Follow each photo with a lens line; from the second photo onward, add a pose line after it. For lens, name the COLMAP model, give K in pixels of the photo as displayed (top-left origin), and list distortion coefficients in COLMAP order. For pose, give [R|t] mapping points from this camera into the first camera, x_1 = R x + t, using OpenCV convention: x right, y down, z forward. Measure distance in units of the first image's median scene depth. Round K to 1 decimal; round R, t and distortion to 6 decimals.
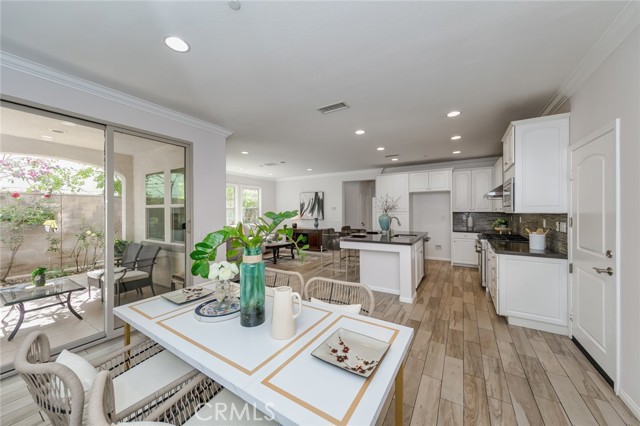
lens RADIAL K [[235.0, 0, 316.4], [0, 235.0, 210.9], [0, 0, 1]] dist [0.003541, -0.000210]
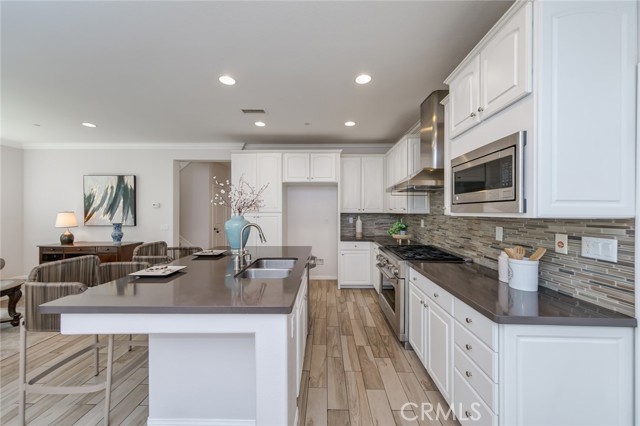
lens RADIAL K [[250.0, 0, 328.7], [0, 250.0, 212.1], [0, 0, 1]] dist [-0.001090, -0.000639]
pose [[0.847582, 0.004204, 0.530647, 0.145772], [-0.006979, 0.999970, 0.003226, -0.000142], [-0.530618, -0.006438, 0.847587, 0.368888]]
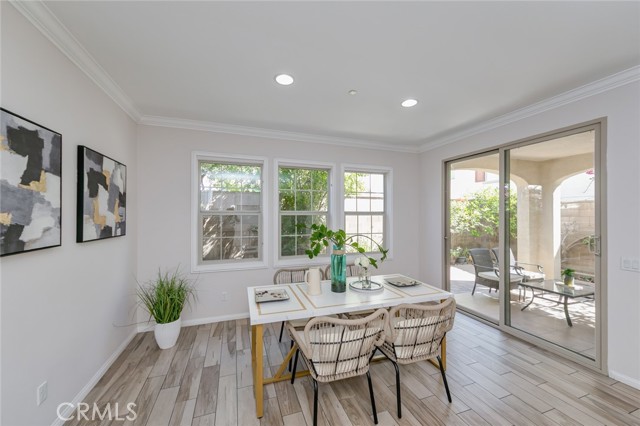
lens RADIAL K [[235.0, 0, 318.4], [0, 235.0, 214.2], [0, 0, 1]] dist [0.003541, -0.000210]
pose [[-0.617345, 0.001192, -0.786692, 0.249834], [0.000811, 0.999999, 0.000879, -0.014655], [0.786692, -0.000095, -0.617345, 0.434115]]
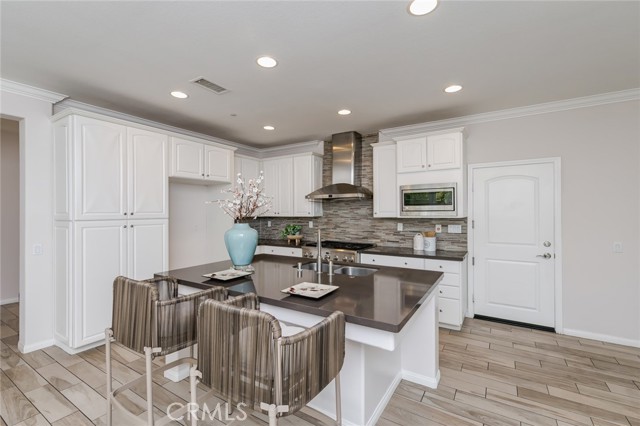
lens RADIAL K [[277.3, 0, 321.4], [0, 277.3, 214.0], [0, 0, 1]] dist [0.013022, -0.000027]
pose [[-0.012823, -0.000562, 0.999918, -0.152850], [0.001421, 0.999999, 0.000580, -0.004170], [-0.999917, 0.001429, -0.012822, 0.721785]]
